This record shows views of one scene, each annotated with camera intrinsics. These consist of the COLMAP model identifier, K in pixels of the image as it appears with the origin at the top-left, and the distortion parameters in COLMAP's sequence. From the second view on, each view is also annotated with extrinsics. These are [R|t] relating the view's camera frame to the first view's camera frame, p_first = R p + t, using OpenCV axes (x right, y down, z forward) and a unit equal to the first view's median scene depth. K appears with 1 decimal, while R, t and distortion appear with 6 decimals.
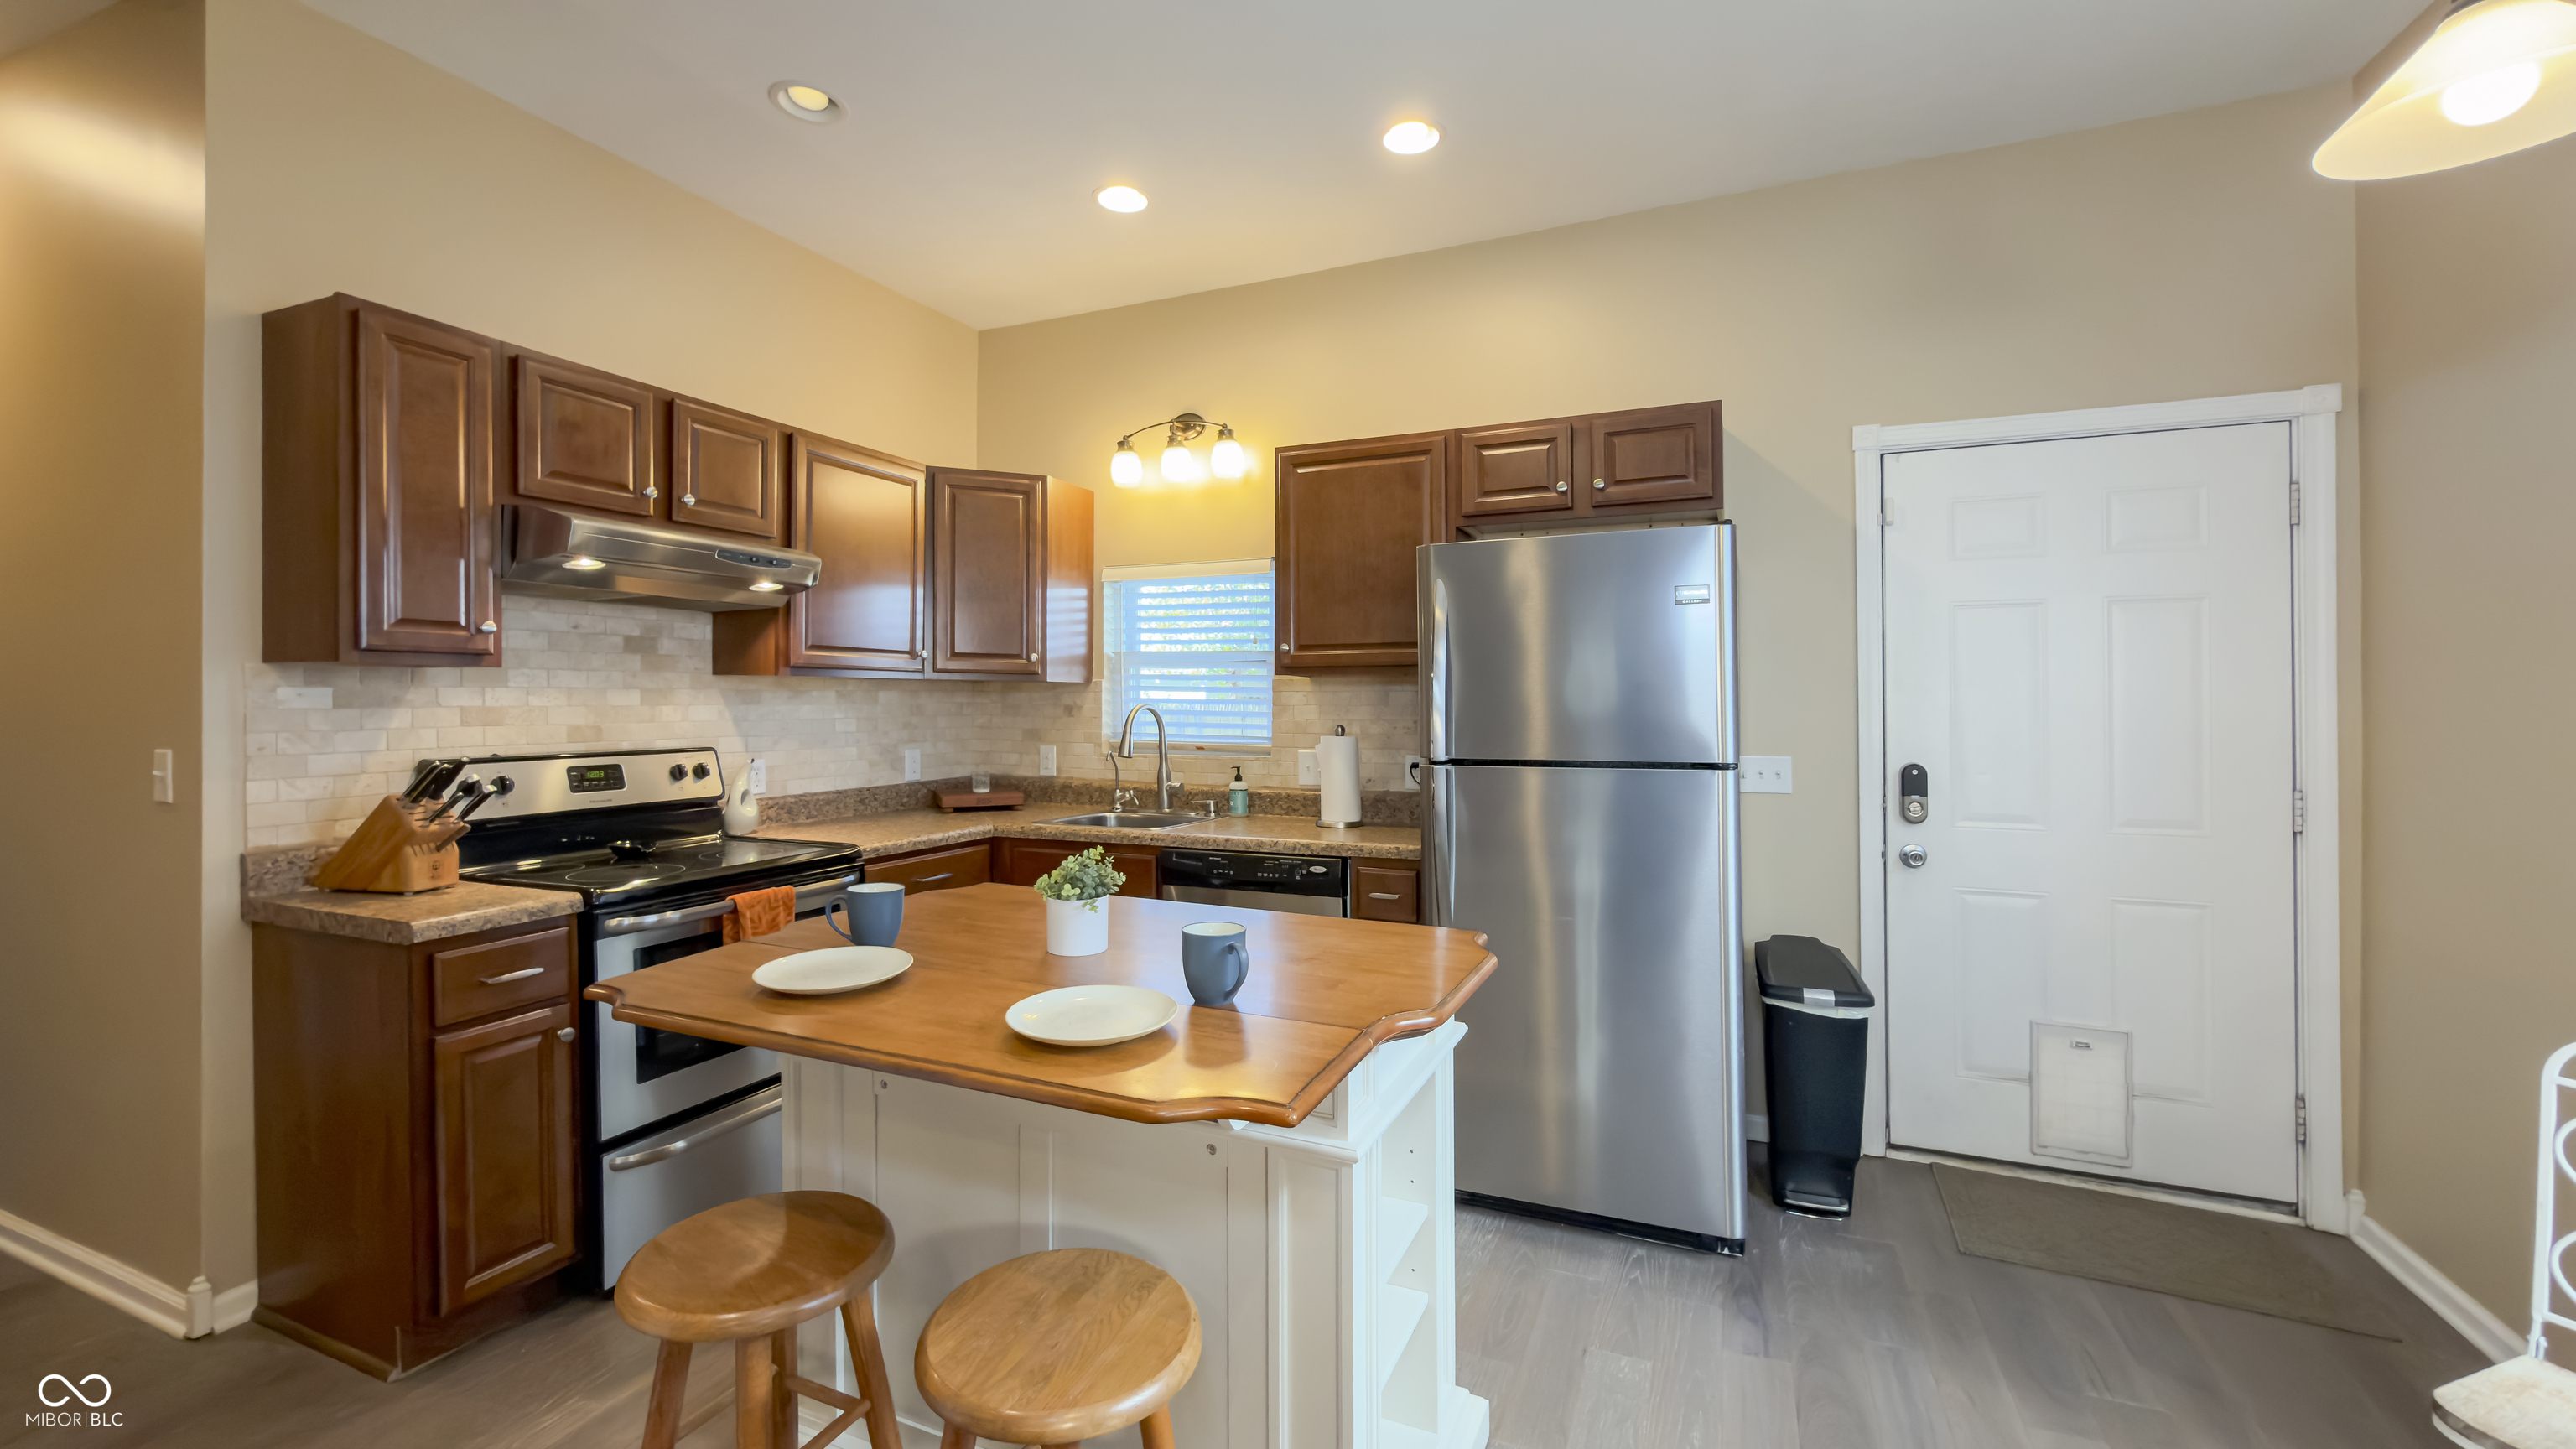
lens RADIAL K [[1040.9, 0, 1289.5], [0, 1040.9, 697.1], [0, 0, 1]] dist [0.001216, -0.001016]
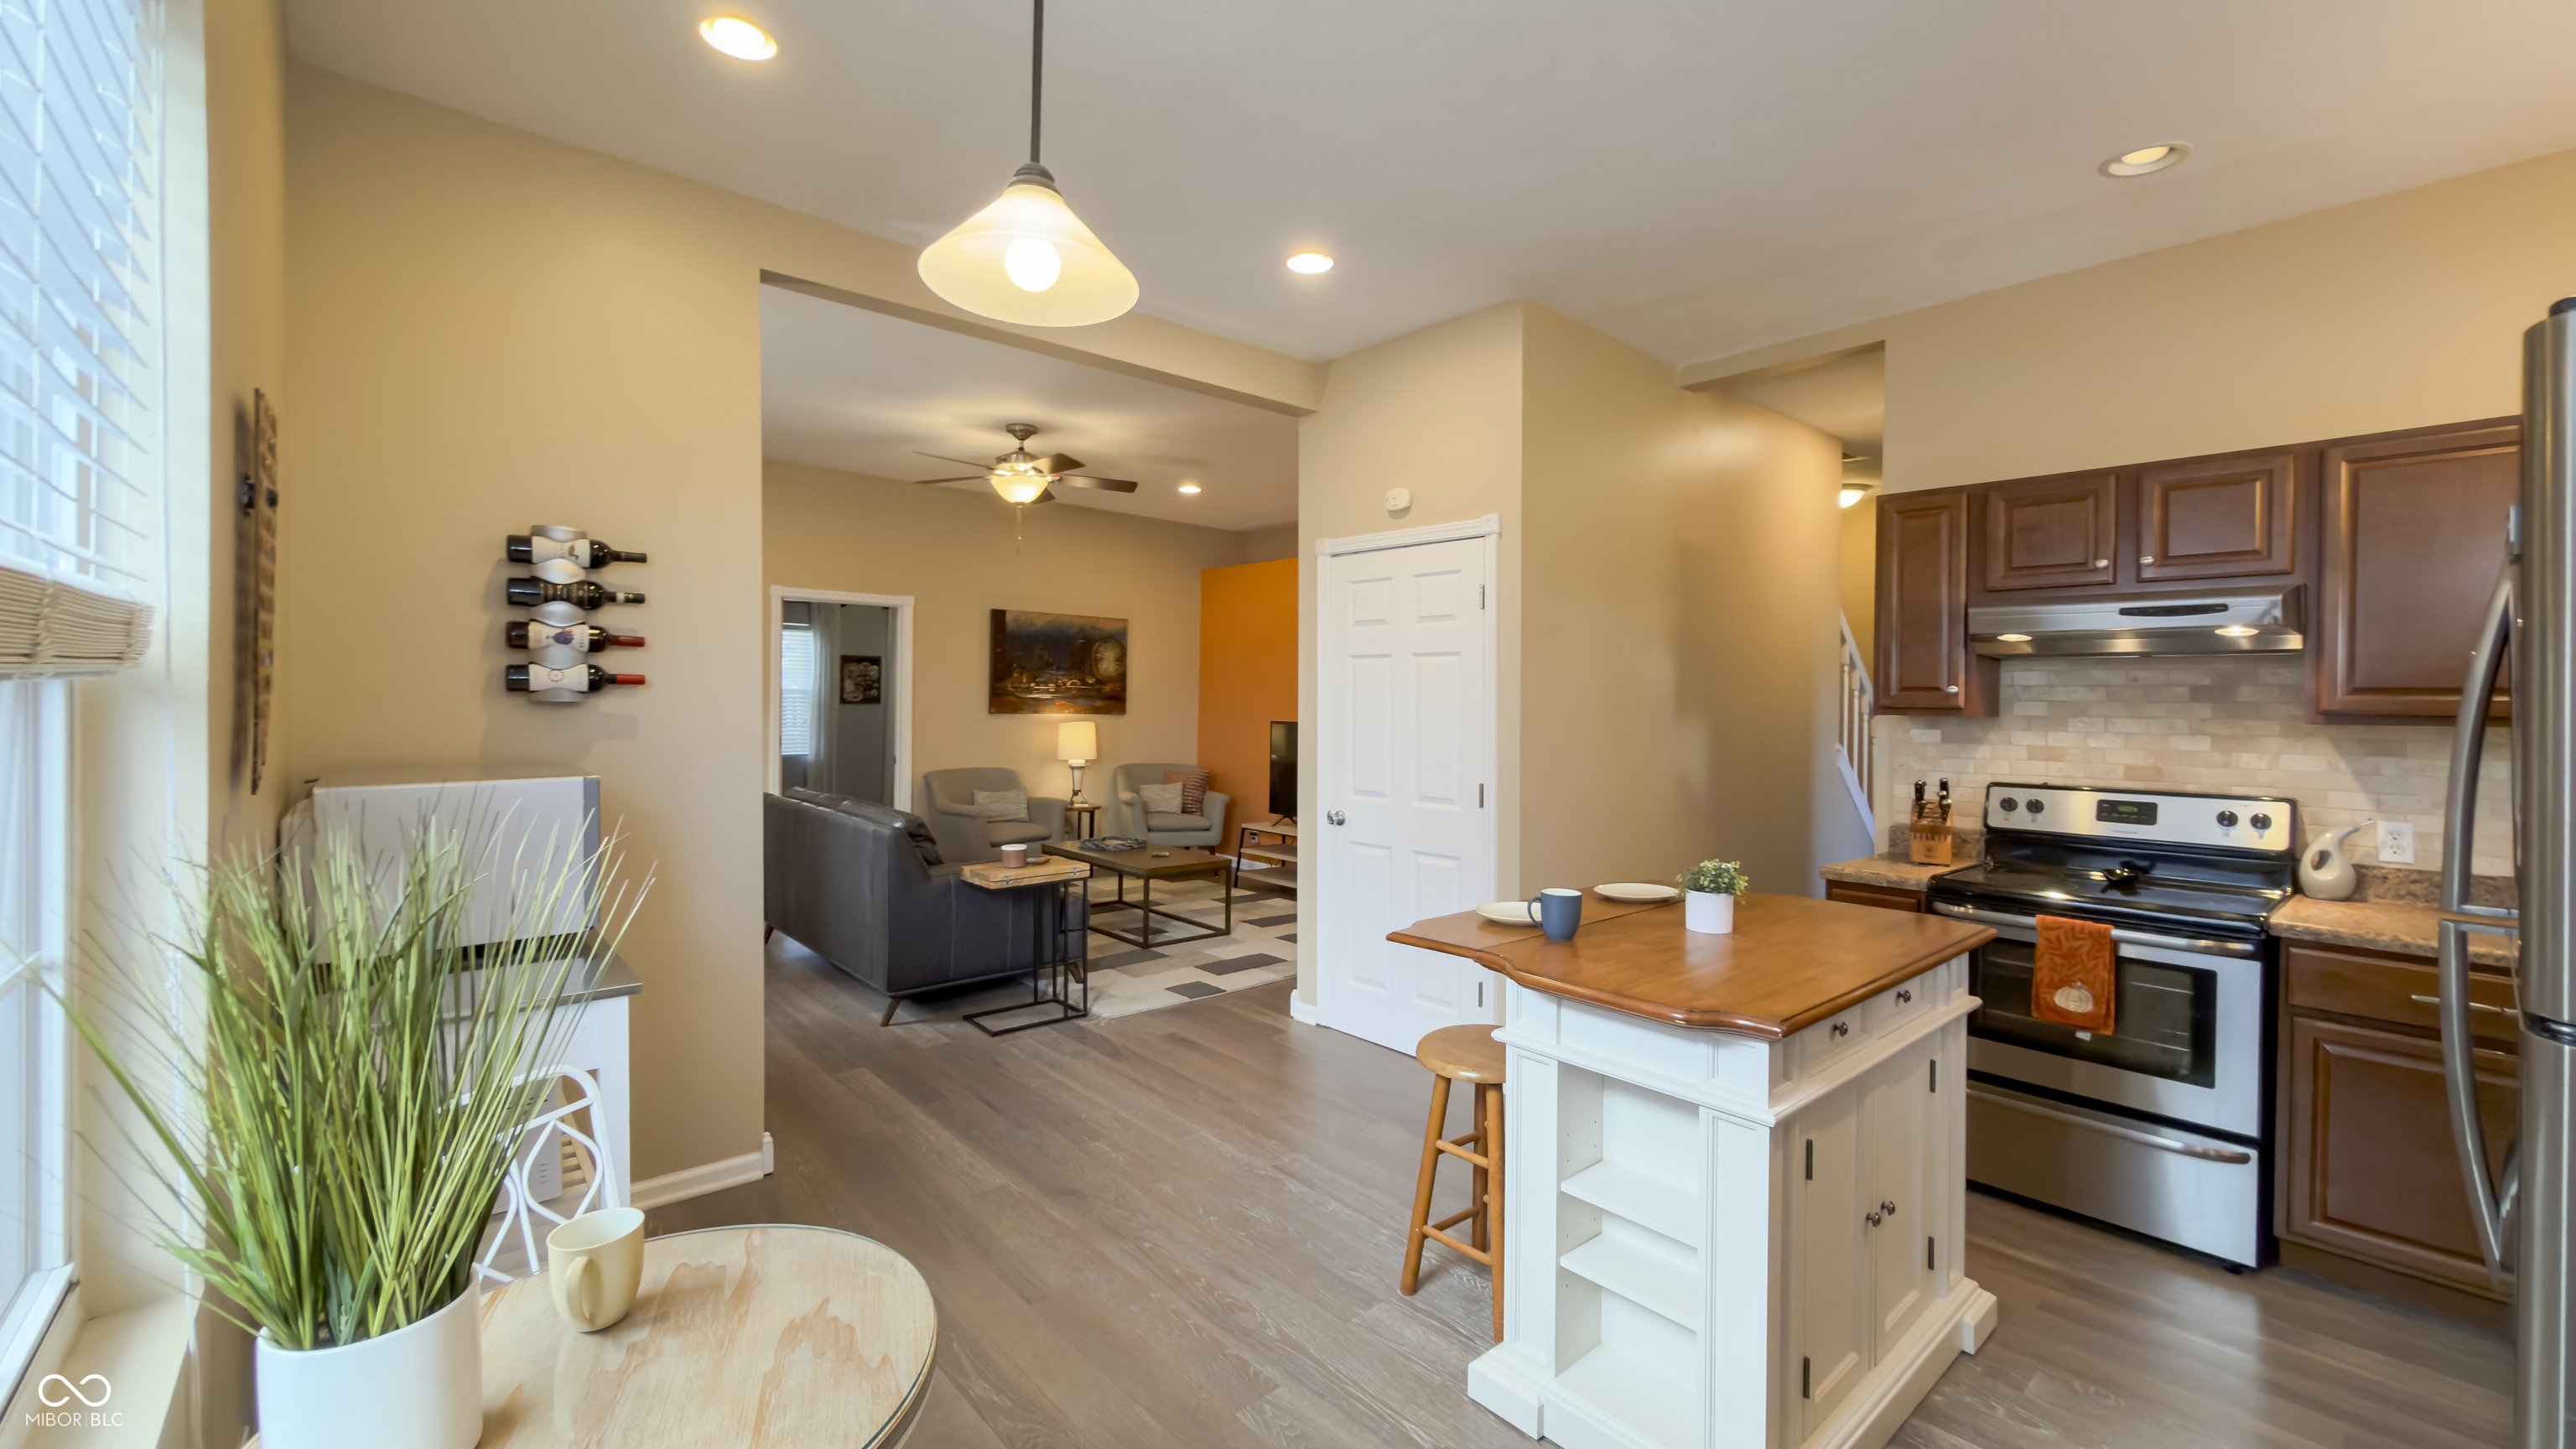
lens RADIAL K [[1040.9, 0, 1295.9], [0, 1040.9, 743.2], [0, 0, 1]] dist [0.001216, -0.001016]
pose [[-0.423457, 0.028231, -0.905476, 0.709175], [-0.012097, 0.999249, 0.036812, -0.027257], [0.905835, 0.026542, -0.422798, 0.600501]]
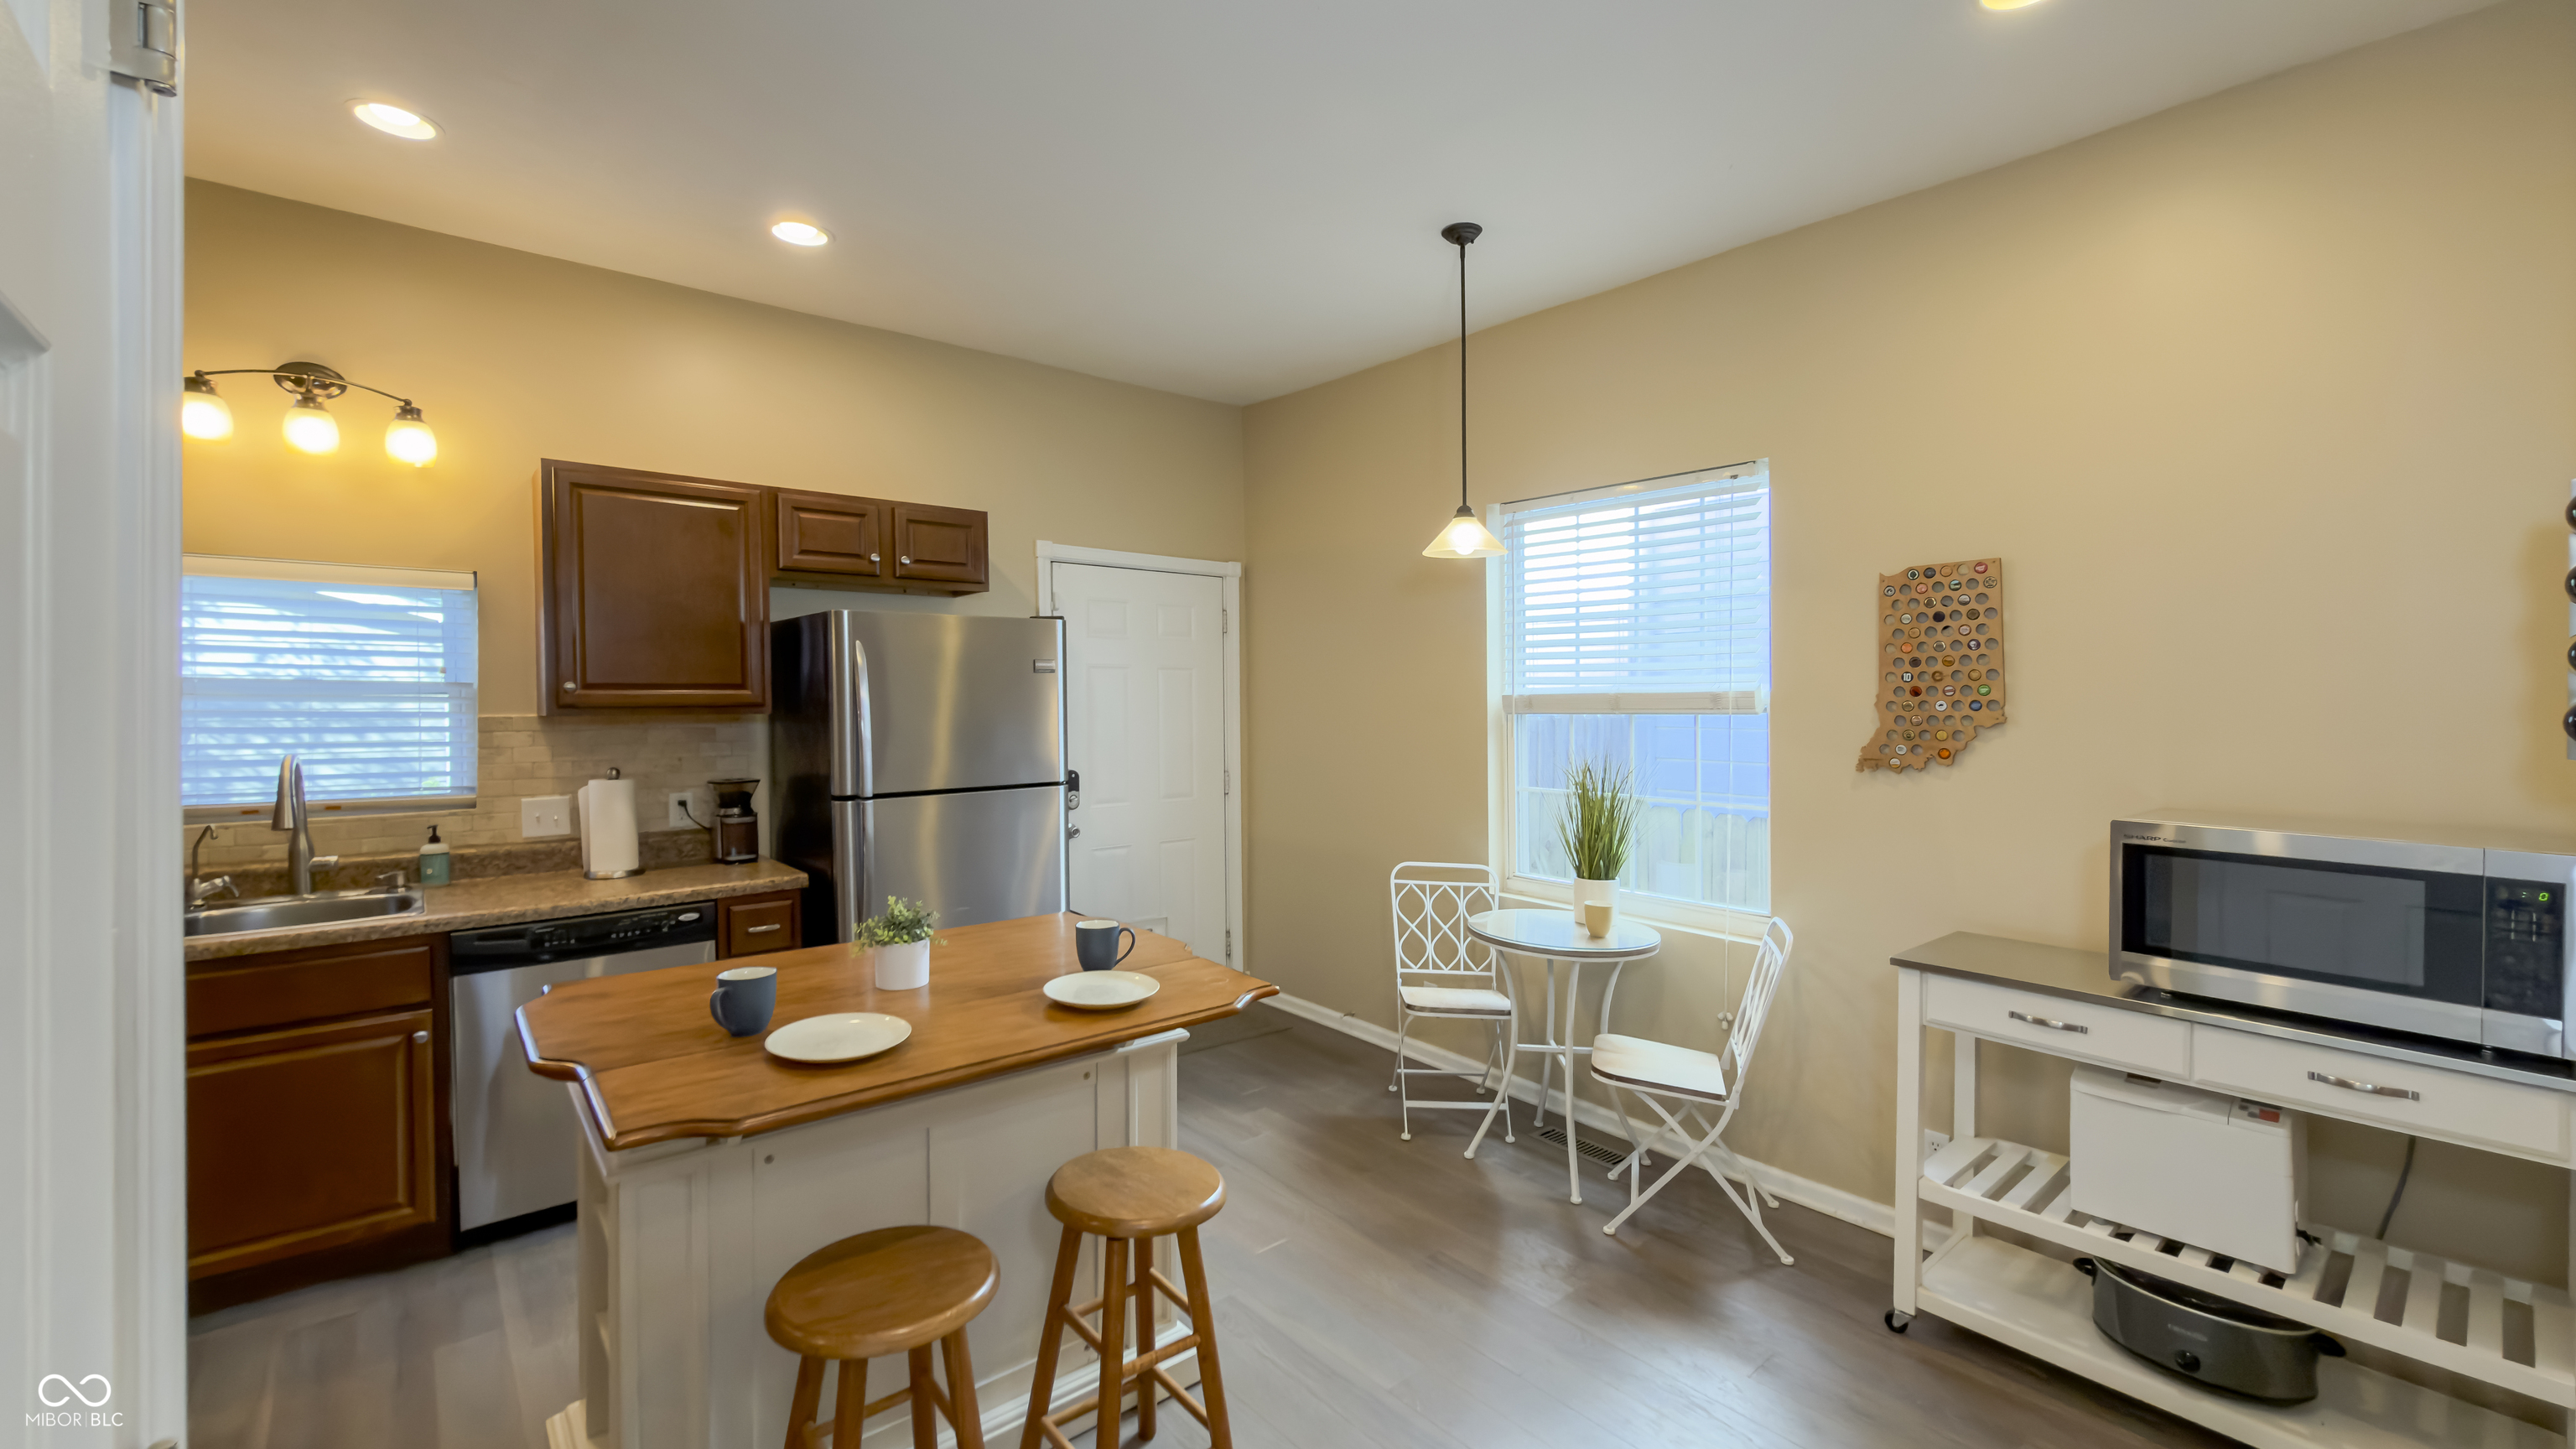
lens RADIAL K [[1040.9, 0, 1303.9], [0, 1040.9, 674.0], [0, 0, 1]] dist [0.001216, -0.001016]
pose [[0.432689, 0.015104, 0.901417, -0.607522], [-0.007765, 0.999885, -0.013027, -0.057471], [-0.901510, -0.001363, 0.432757, 0.036821]]
